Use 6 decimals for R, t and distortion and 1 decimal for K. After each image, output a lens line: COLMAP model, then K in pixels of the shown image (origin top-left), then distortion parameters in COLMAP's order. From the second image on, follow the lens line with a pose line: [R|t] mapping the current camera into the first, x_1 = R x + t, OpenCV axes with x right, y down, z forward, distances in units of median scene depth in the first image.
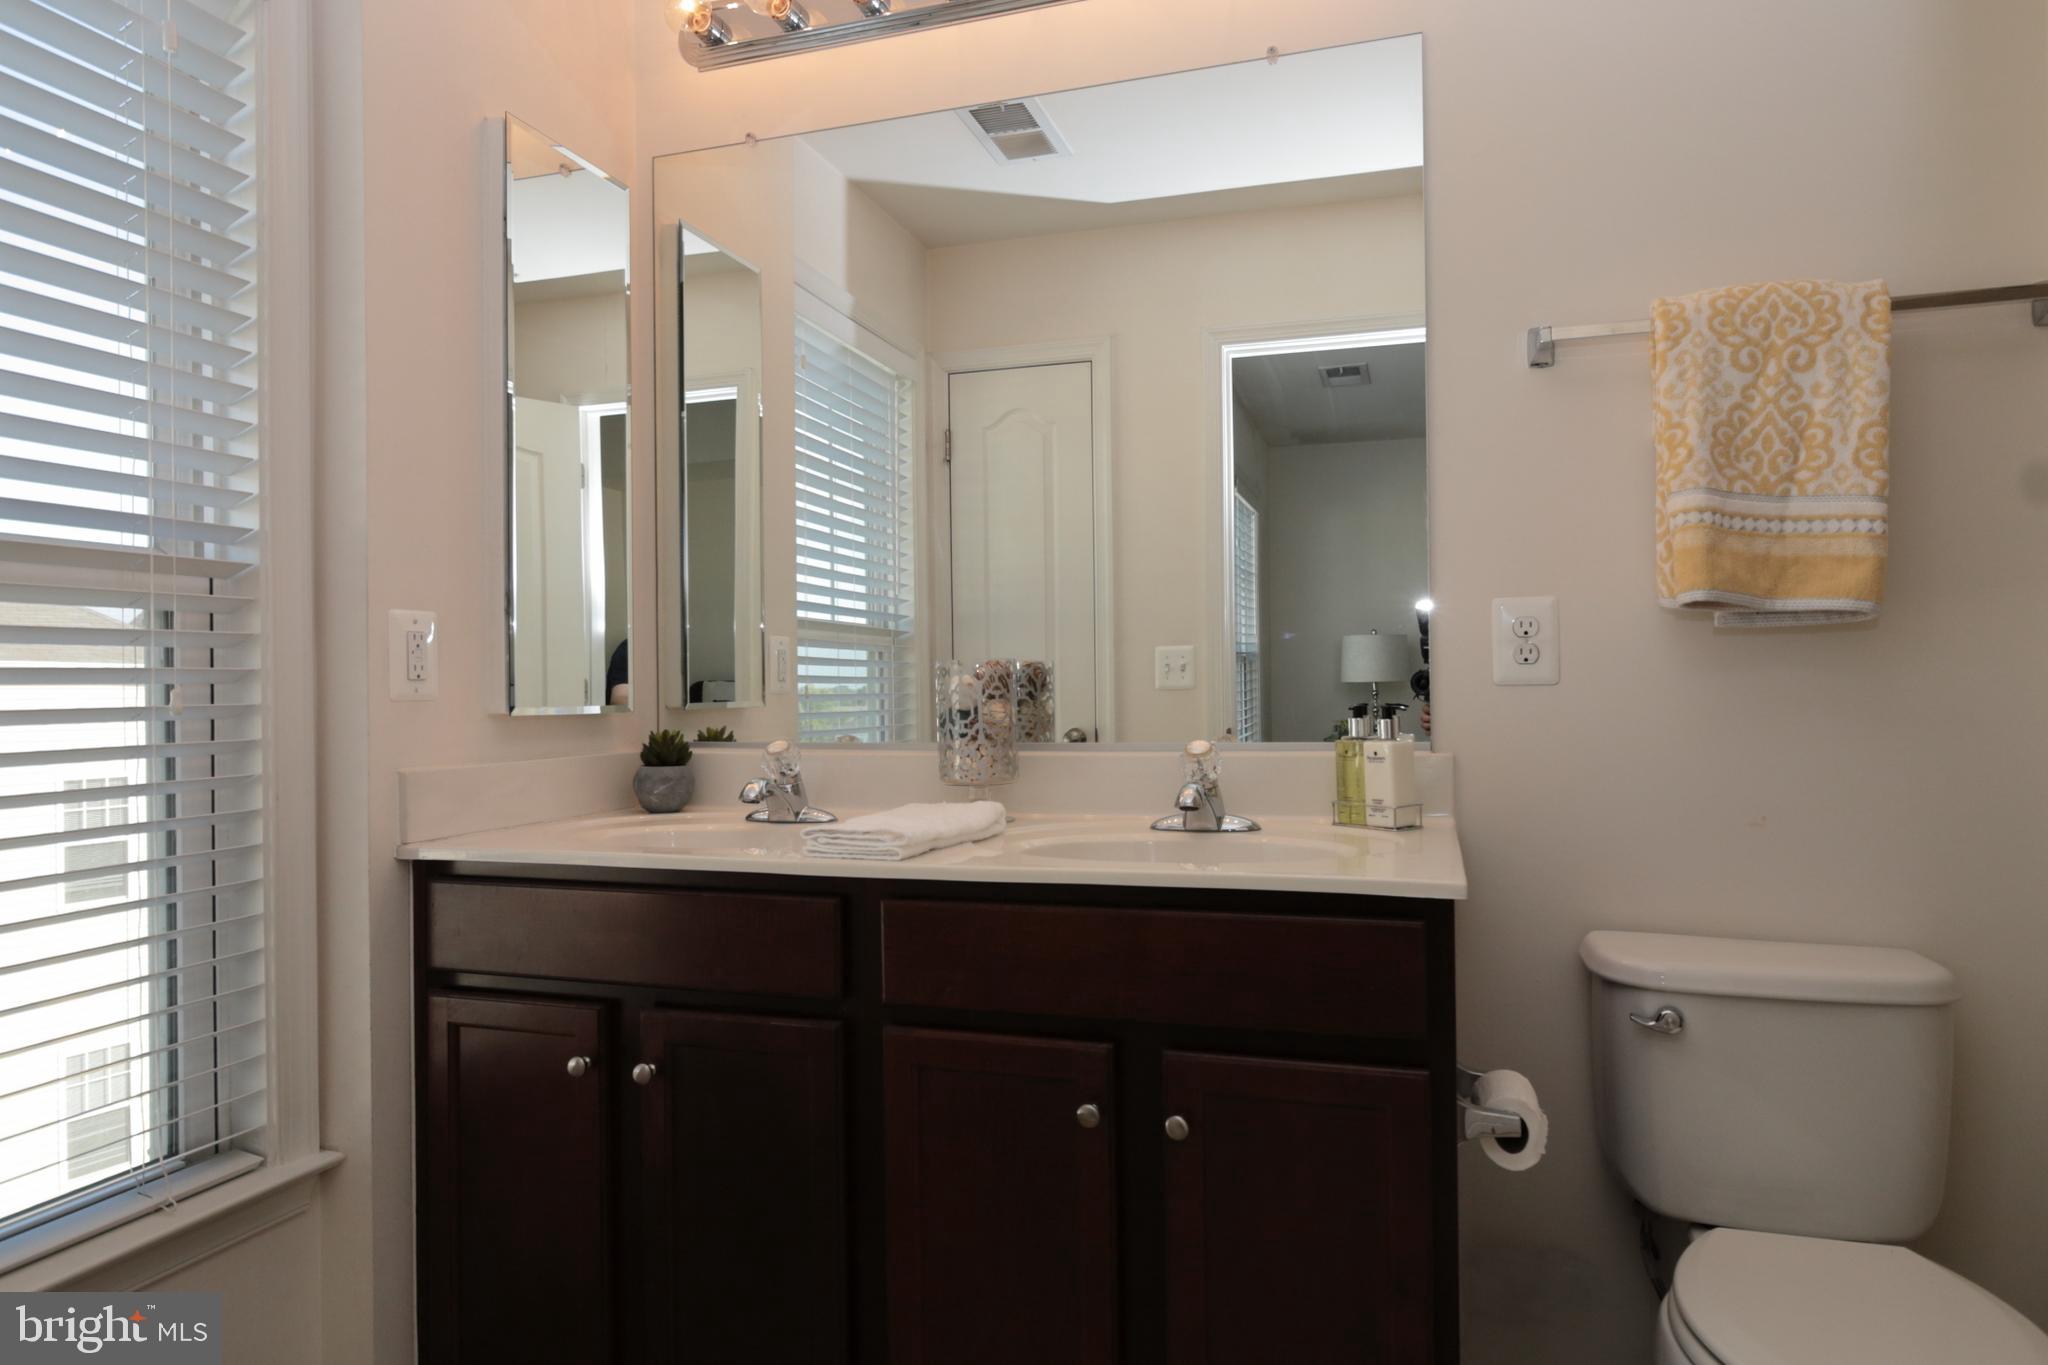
lens RADIAL K [[1310.4, 0, 1018.2], [0, 1310.4, 677.9], [0, 0, 1]] dist [0.011125, 0.000870]
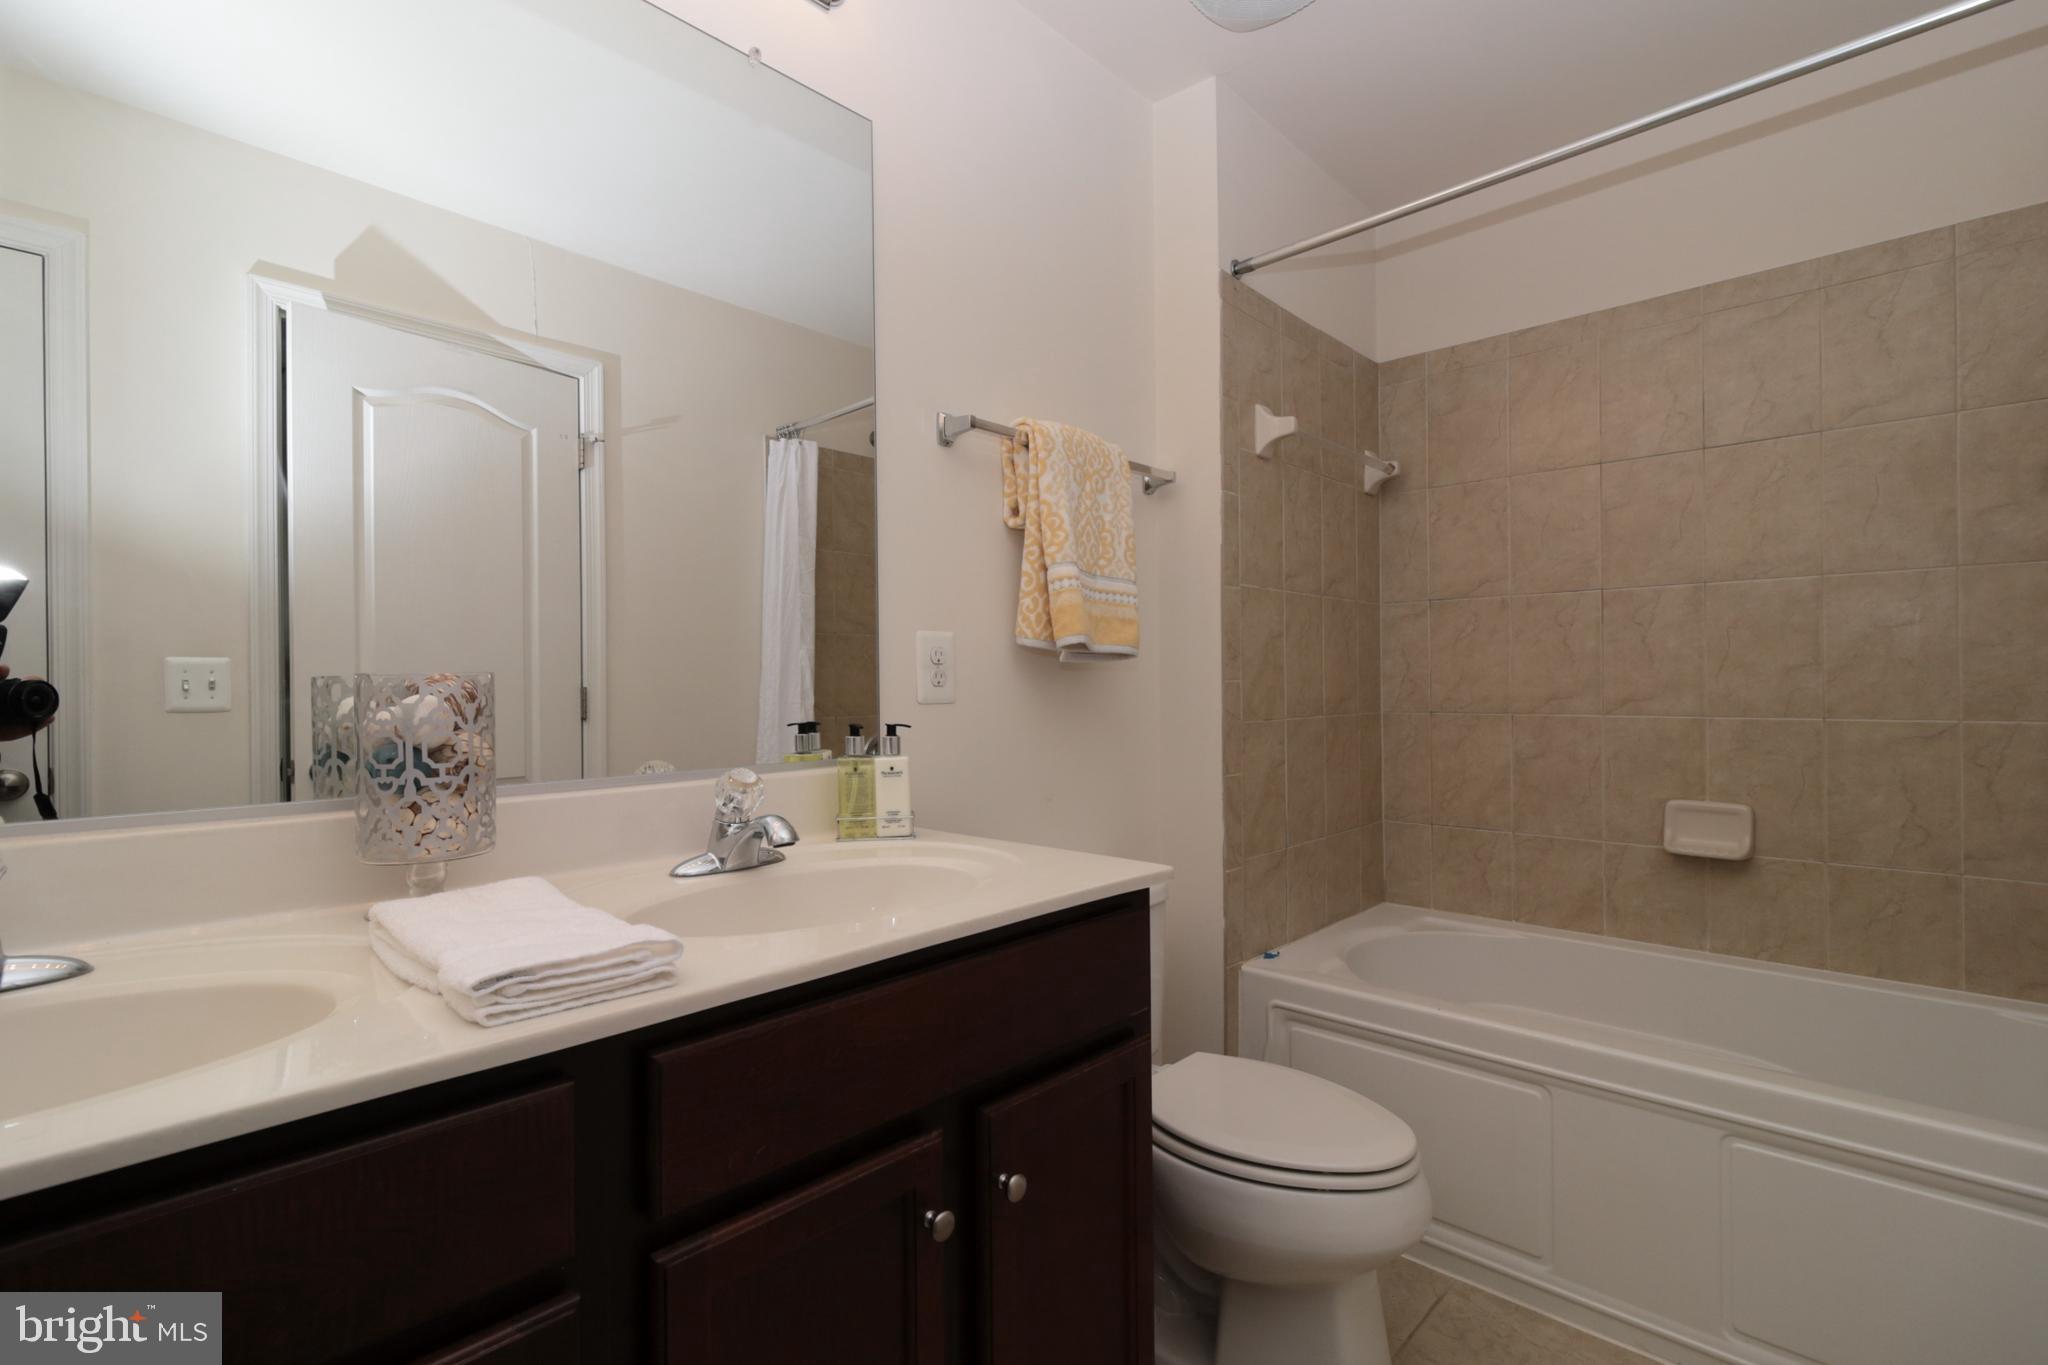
lens RADIAL K [[925.7, 0, 1025.4], [0, 925.7, 688.8], [0, 0, 1]] dist [-0.001983, -0.000152]
pose [[0.435095, 0.005809, 0.900366, -0.387432], [0.001252, 0.999974, -0.007057, -0.002332], [-0.900384, 0.004197, 0.435076, 0.610829]]
